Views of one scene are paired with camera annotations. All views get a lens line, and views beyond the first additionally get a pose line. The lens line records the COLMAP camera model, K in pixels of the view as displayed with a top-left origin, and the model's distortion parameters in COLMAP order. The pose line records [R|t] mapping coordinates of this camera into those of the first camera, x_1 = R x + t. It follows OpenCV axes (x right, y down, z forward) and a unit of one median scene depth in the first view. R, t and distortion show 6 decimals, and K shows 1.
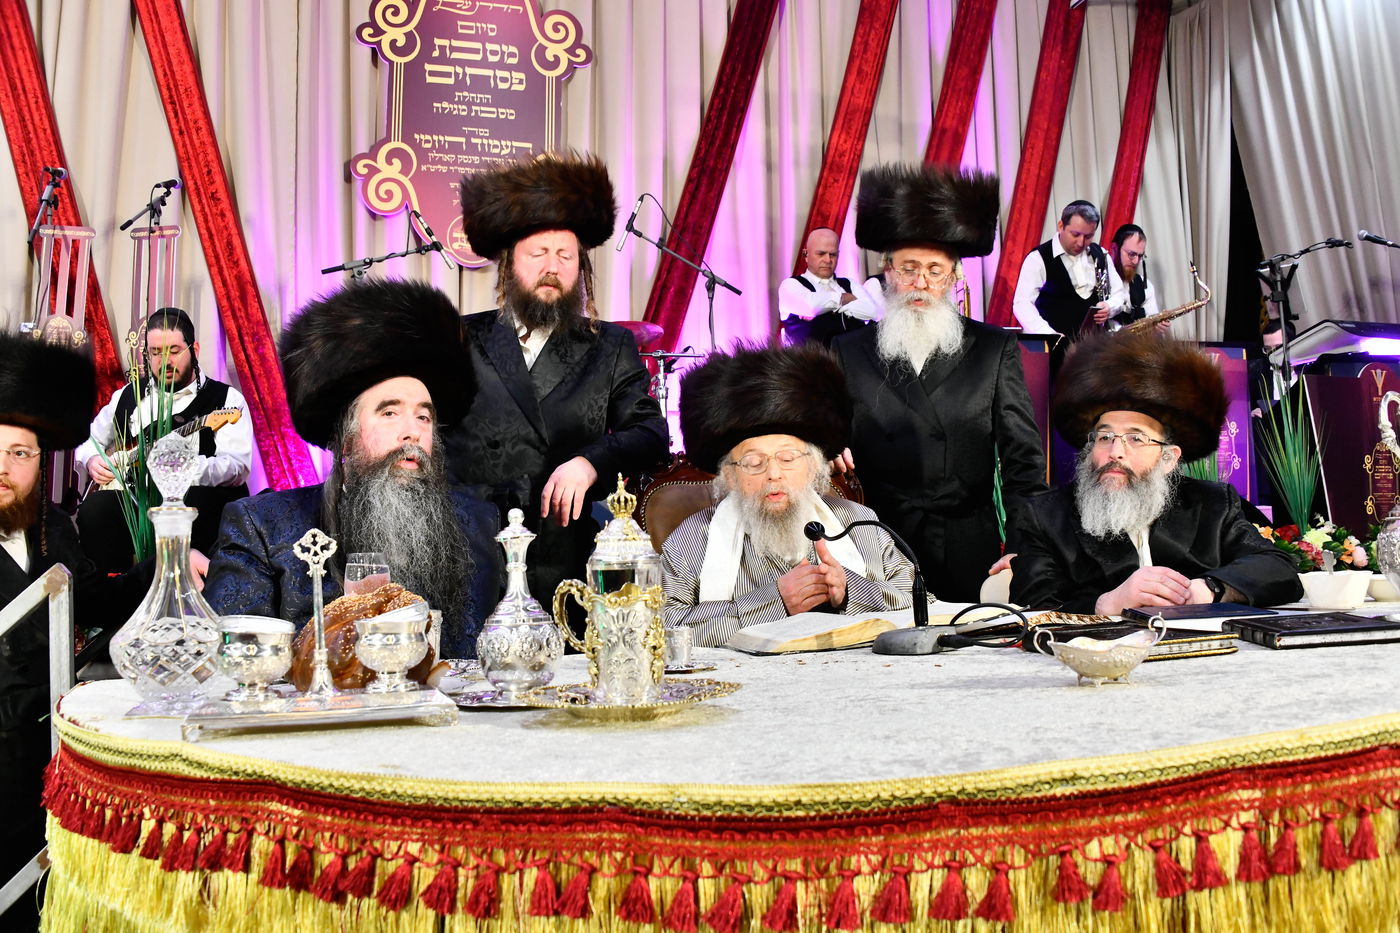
lens RADIAL K [[1092.6, 0, 697.5], [0, 1092.6, 476.2], [0, 0, 1]] dist [-0.154089, 0.089539]
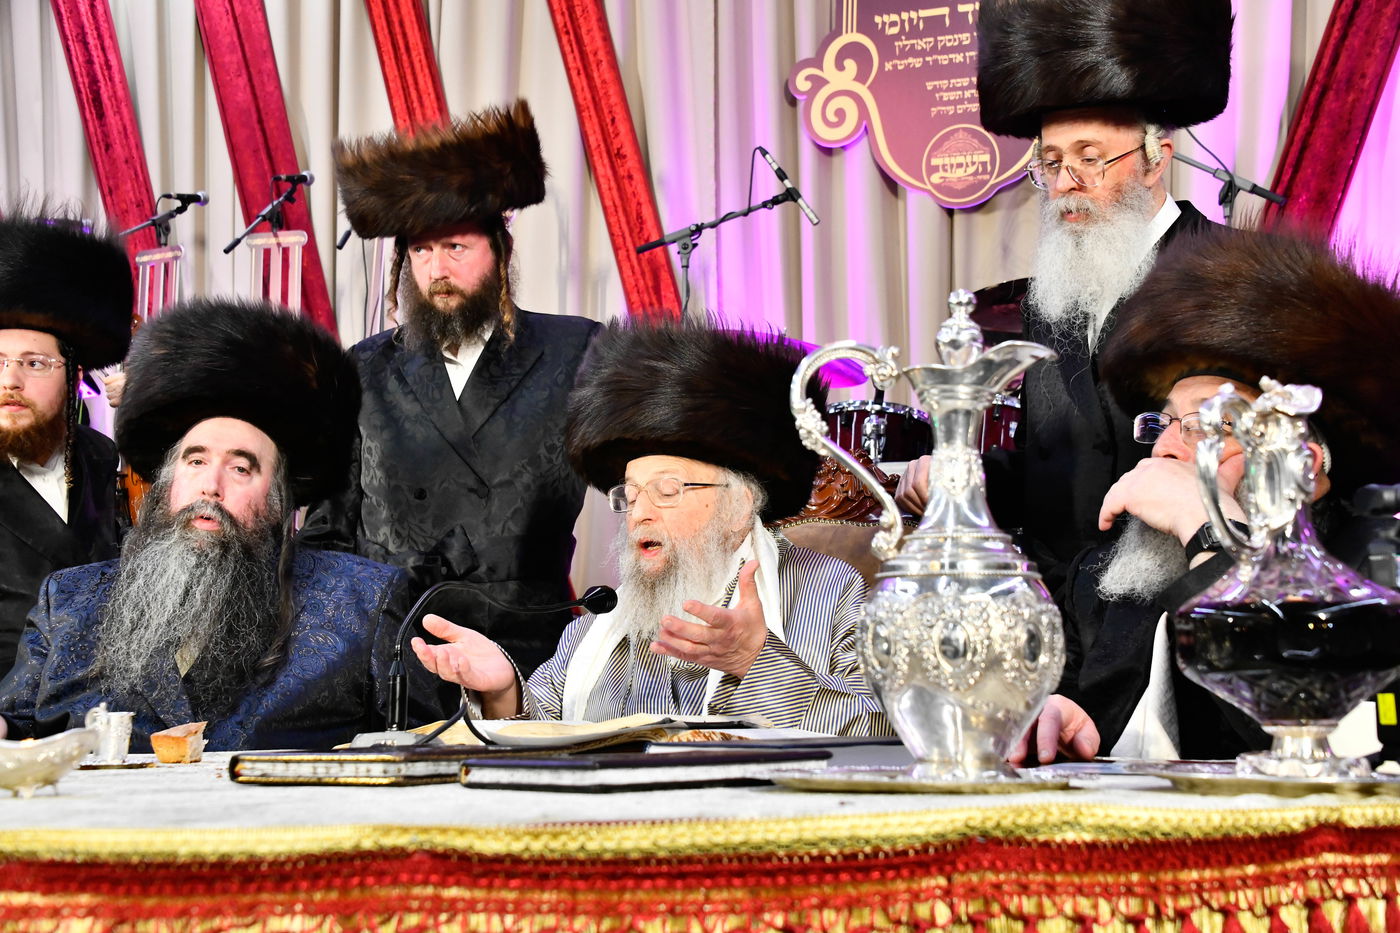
lens RADIAL K [[1750.9, 0, 701.6], [0, 1750.9, 502.7], [0, 0, 1]] dist [0.027927, 0.660690]
pose [[0.789779, -0.023461, -0.612942, 0.332113], [0.013385, 0.999690, -0.021016, 0.005296], [0.613245, 0.008394, 0.789848, 0.067662]]
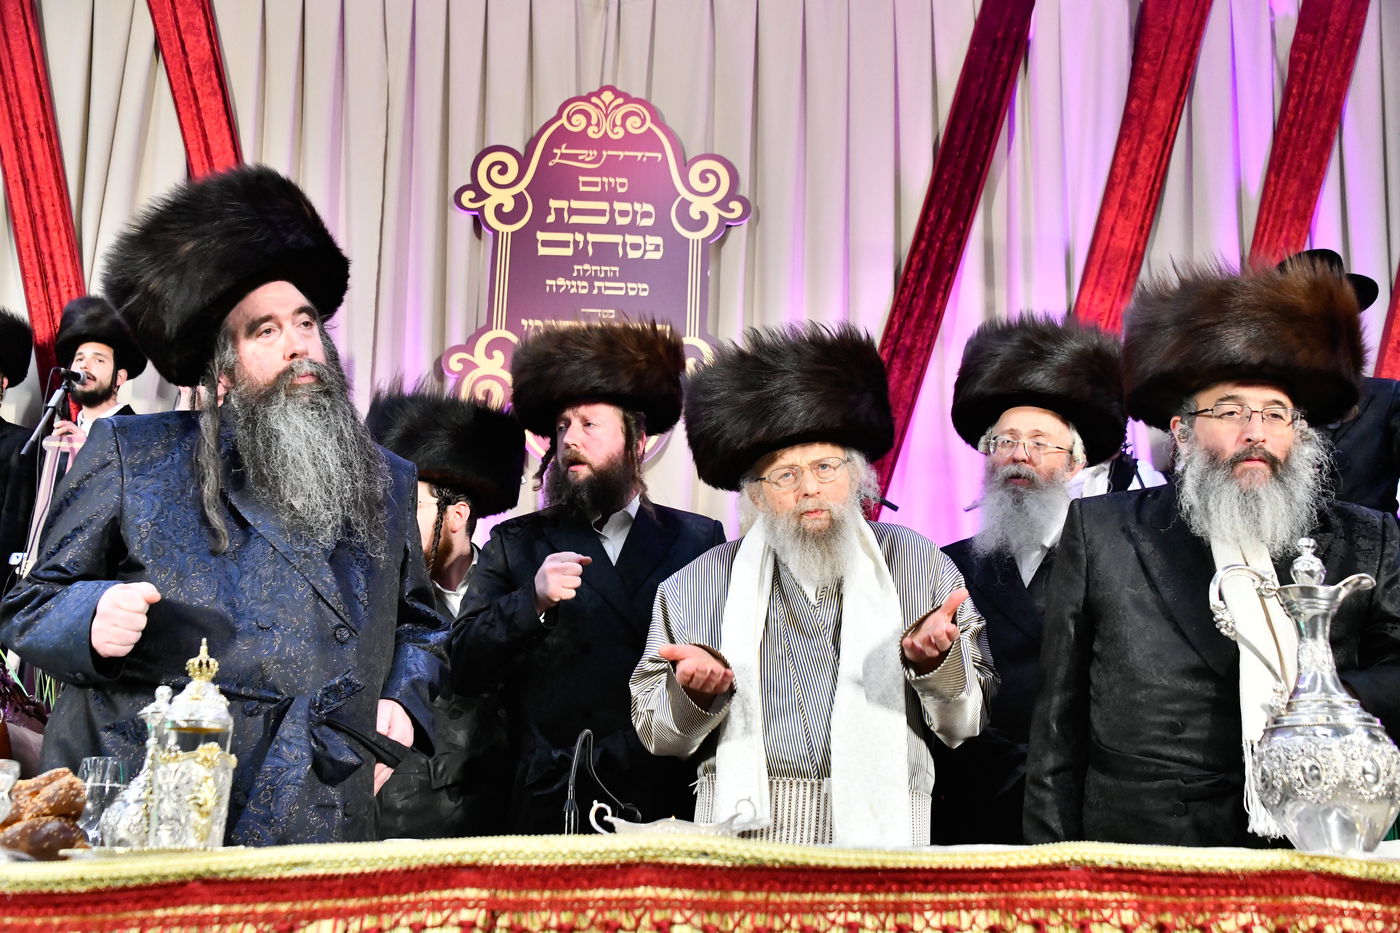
lens RADIAL K [[1592.0, 0, 703.2], [0, 1592.0, 496.2], [0, 0, 1]] dist [0.031474, 0.268875]
pose [[0.968687, -0.024737, -0.247051, 0.164139], [-0.022538, 0.982156, -0.186713, 0.029523], [0.247262, 0.186434, 0.950844, -0.077329]]
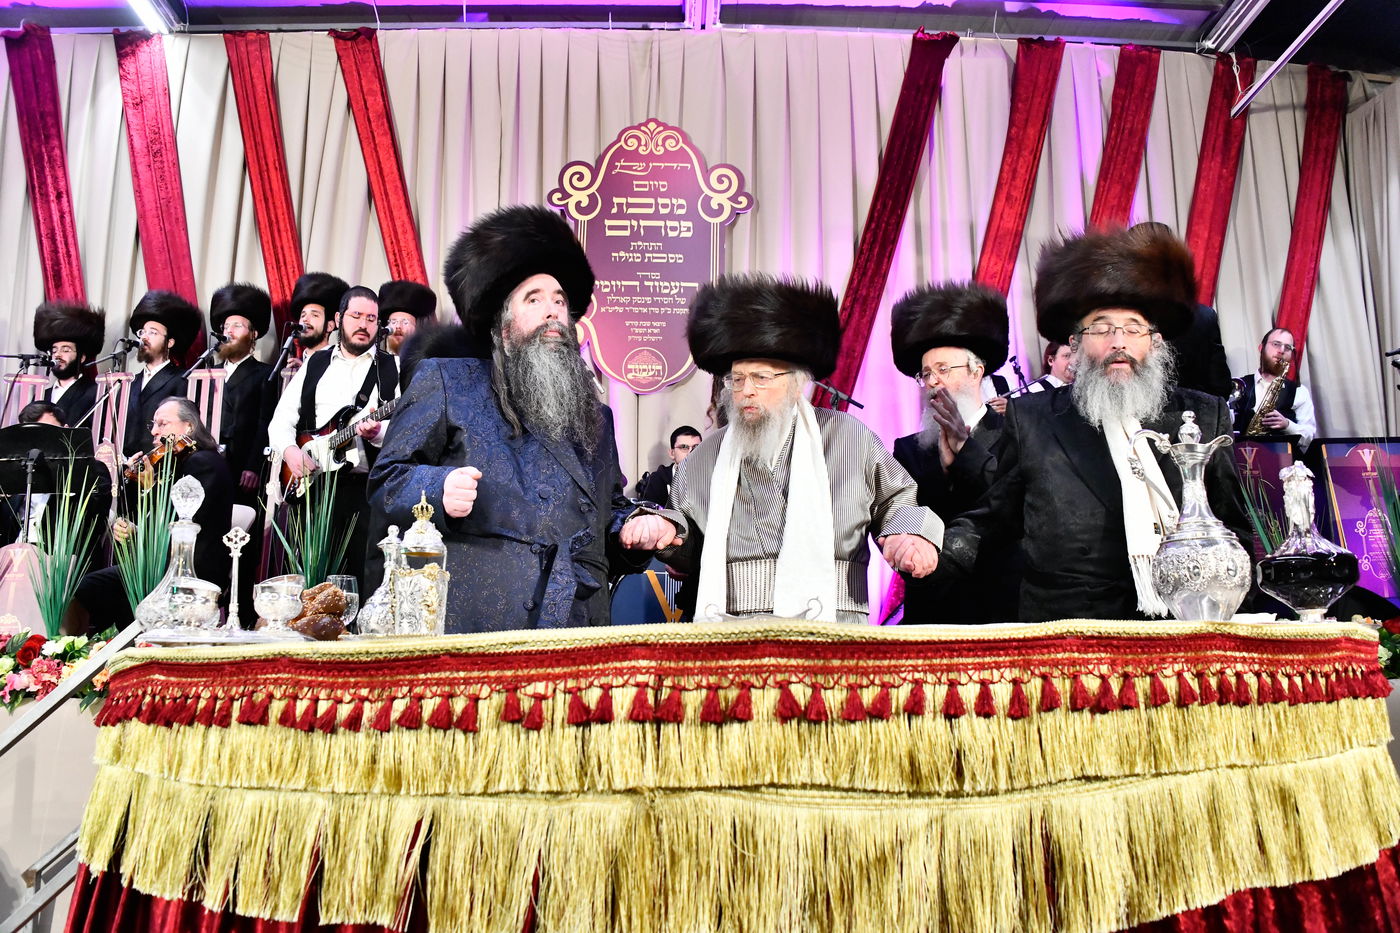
lens RADIAL K [[1087.5, 0, 702.0], [0, 1087.5, 485.5], [0, 0, 1]] dist [-0.137237, 0.052917]
pose [[0.967385, -0.020979, -0.252439, 0.140179], [-0.008769, 0.993194, -0.116143, 0.033199], [0.253157, 0.114569, 0.960617, -0.064370]]
